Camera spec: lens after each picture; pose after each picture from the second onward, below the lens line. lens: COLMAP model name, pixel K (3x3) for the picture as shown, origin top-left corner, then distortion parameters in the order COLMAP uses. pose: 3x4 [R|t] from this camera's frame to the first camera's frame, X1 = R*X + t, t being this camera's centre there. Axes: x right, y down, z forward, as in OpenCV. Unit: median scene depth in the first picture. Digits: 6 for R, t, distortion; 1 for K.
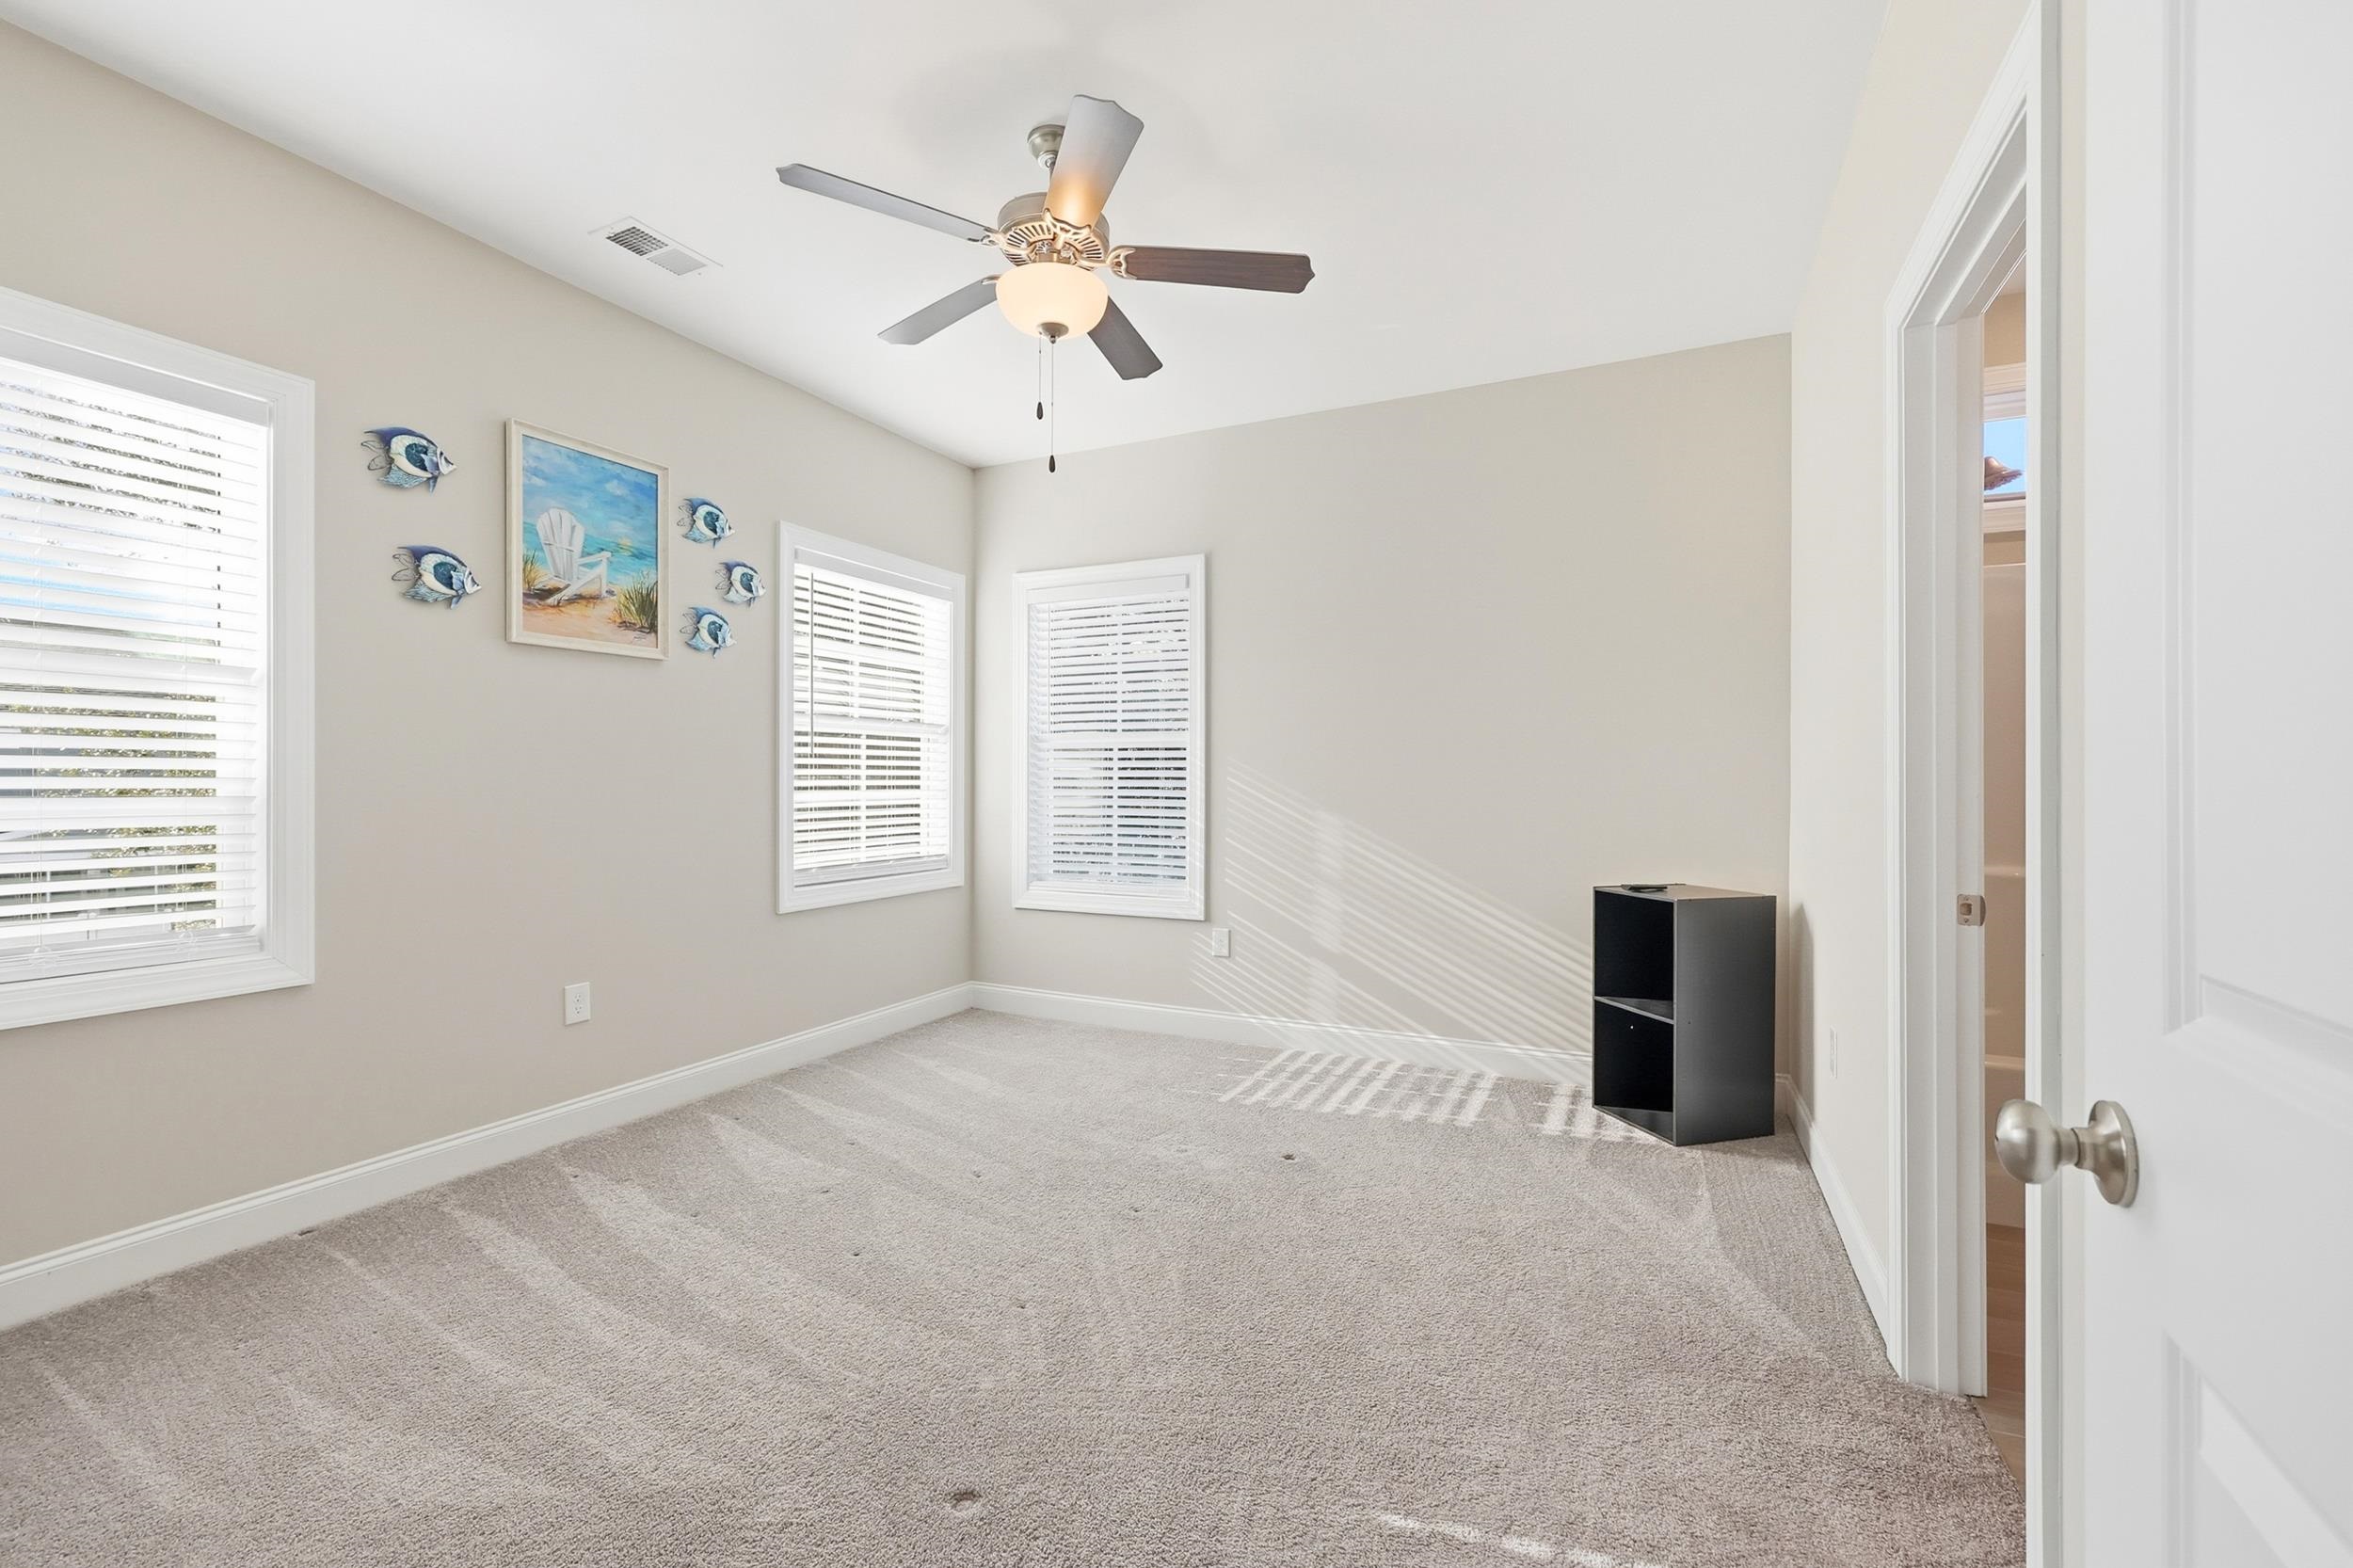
lens RADIAL K [[967.3, 0, 1178.2], [0, 967.3, 781.9], [0, 0, 1]] dist [-0.000213, -0.000115]
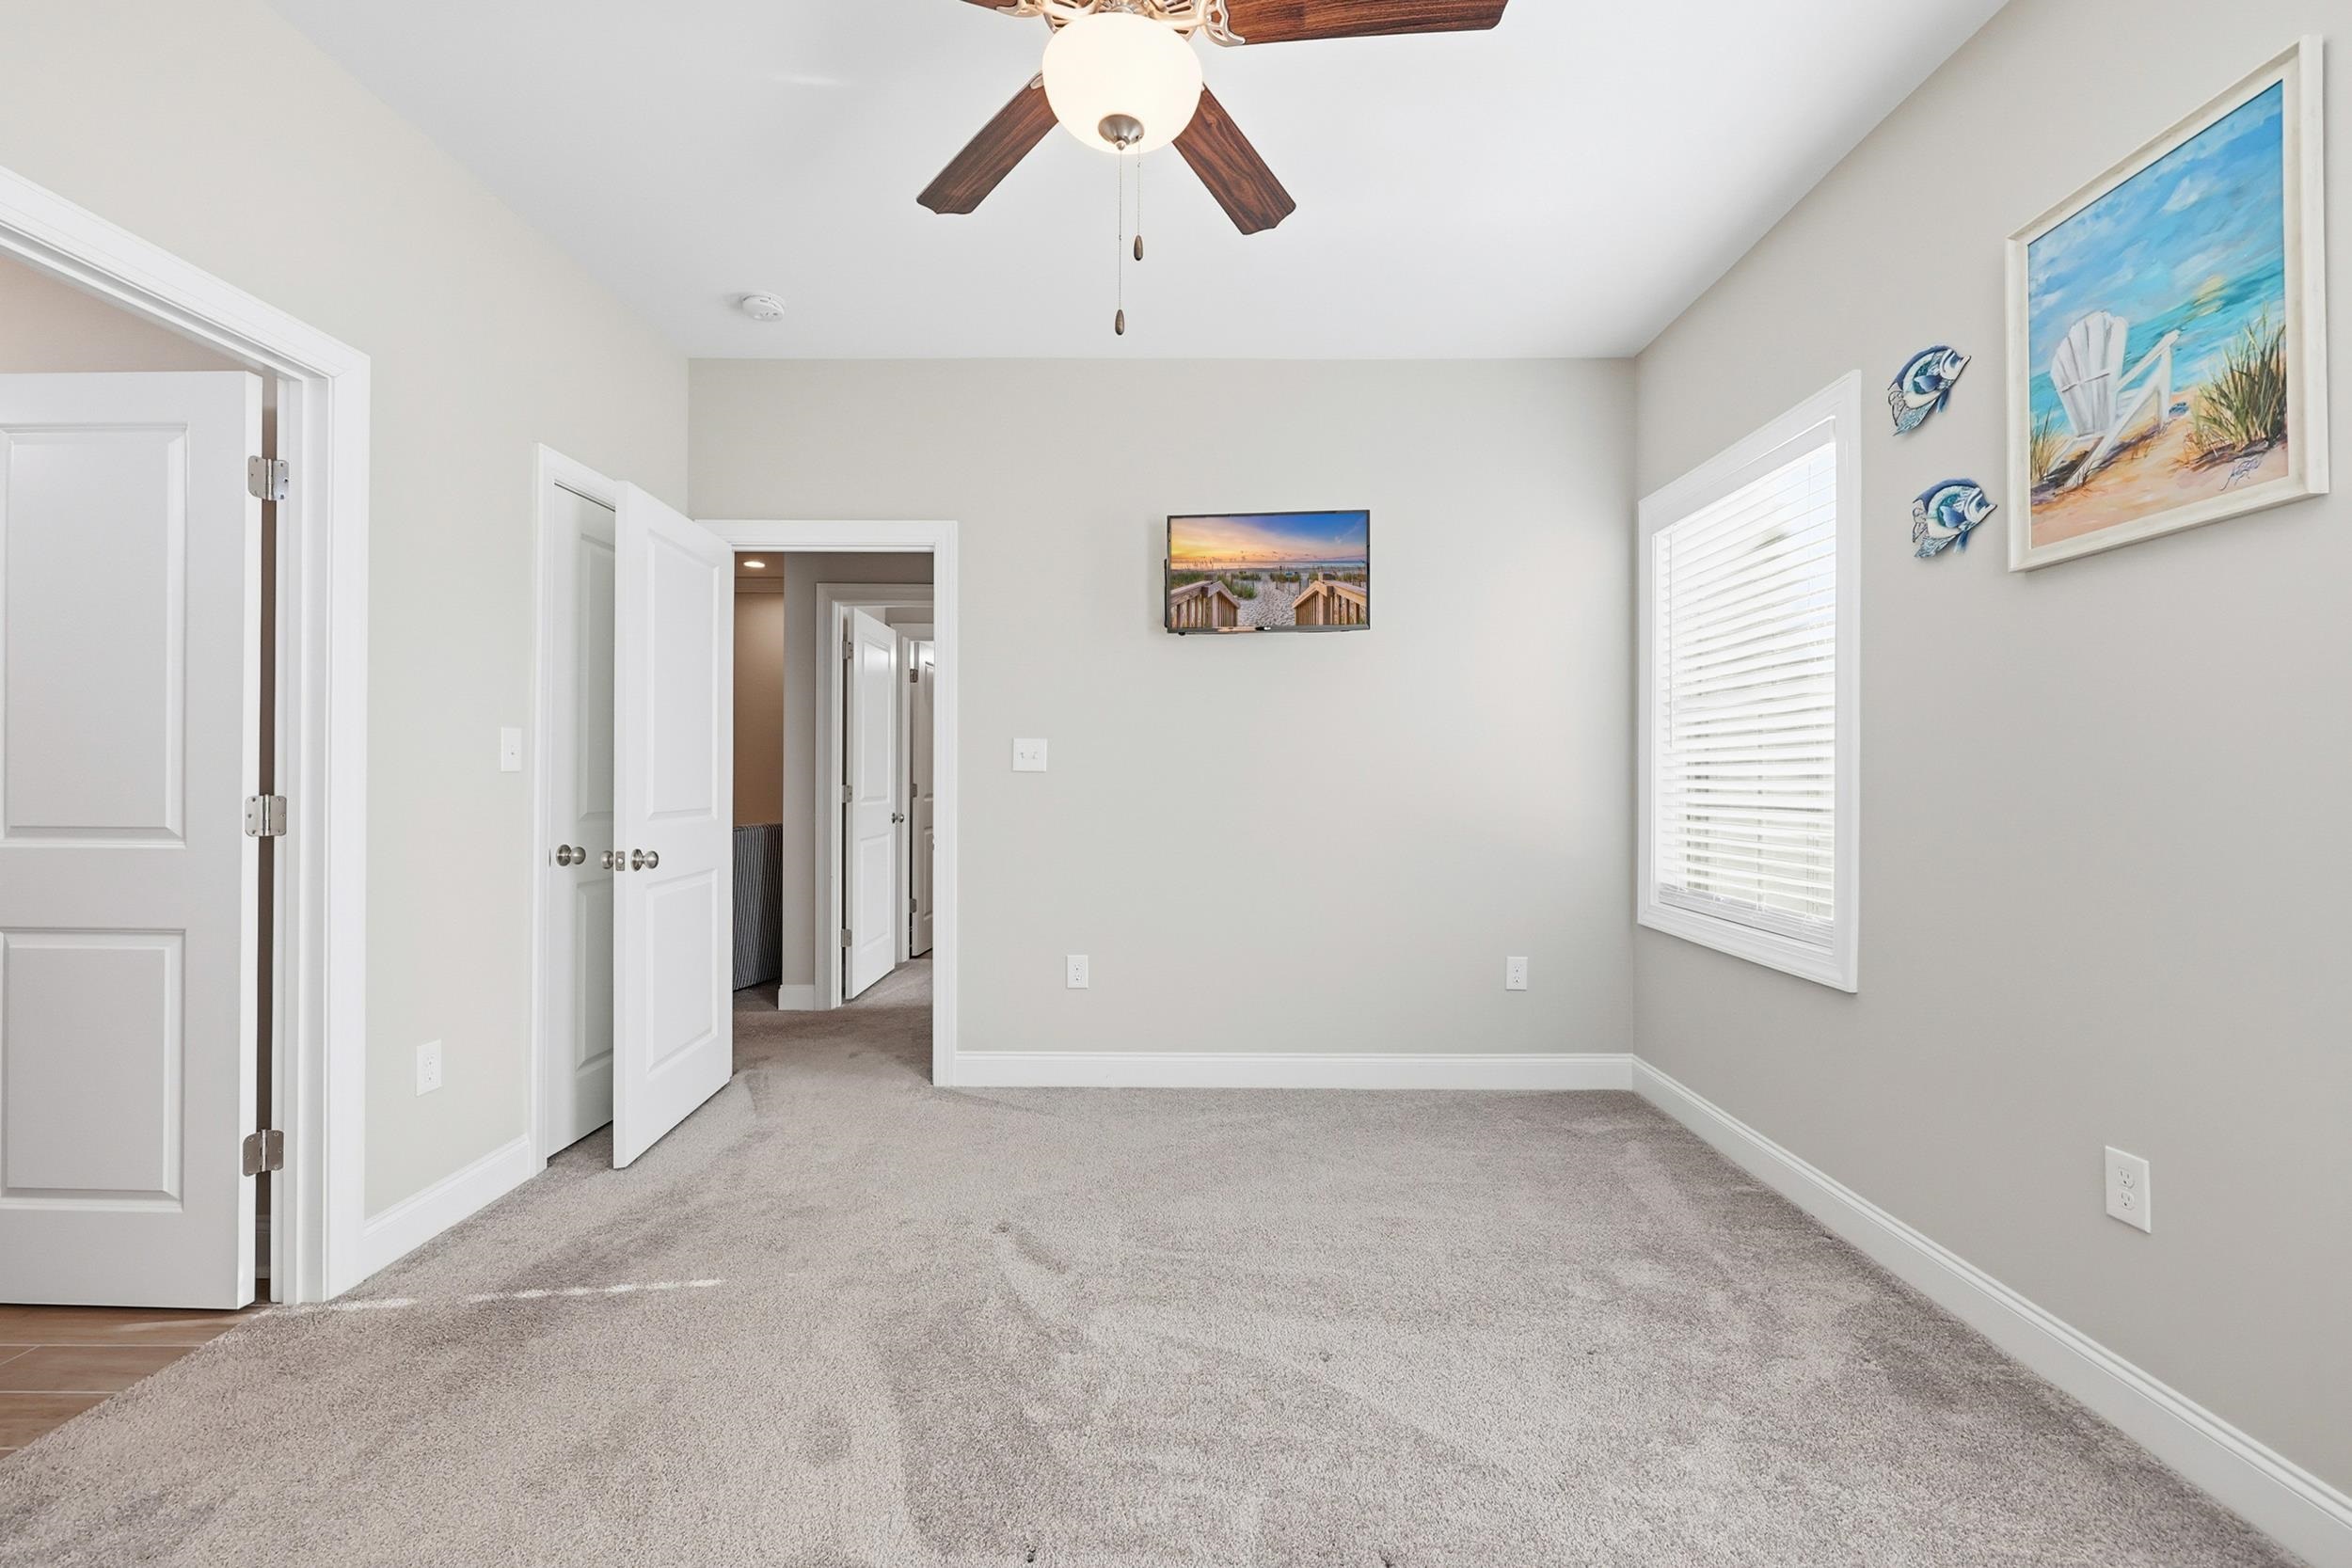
lens RADIAL K [[966.8, 0, 1172.3], [0, 966.8, 780.8], [0, 0, 1]] dist [-0.000213, -0.000115]
pose [[-0.903299, -0.004262, -0.428989, 0.106812], [-0.002717, 0.999987, -0.004212, 0.002018], [0.429002, -0.002639, -0.903300, 1.275123]]
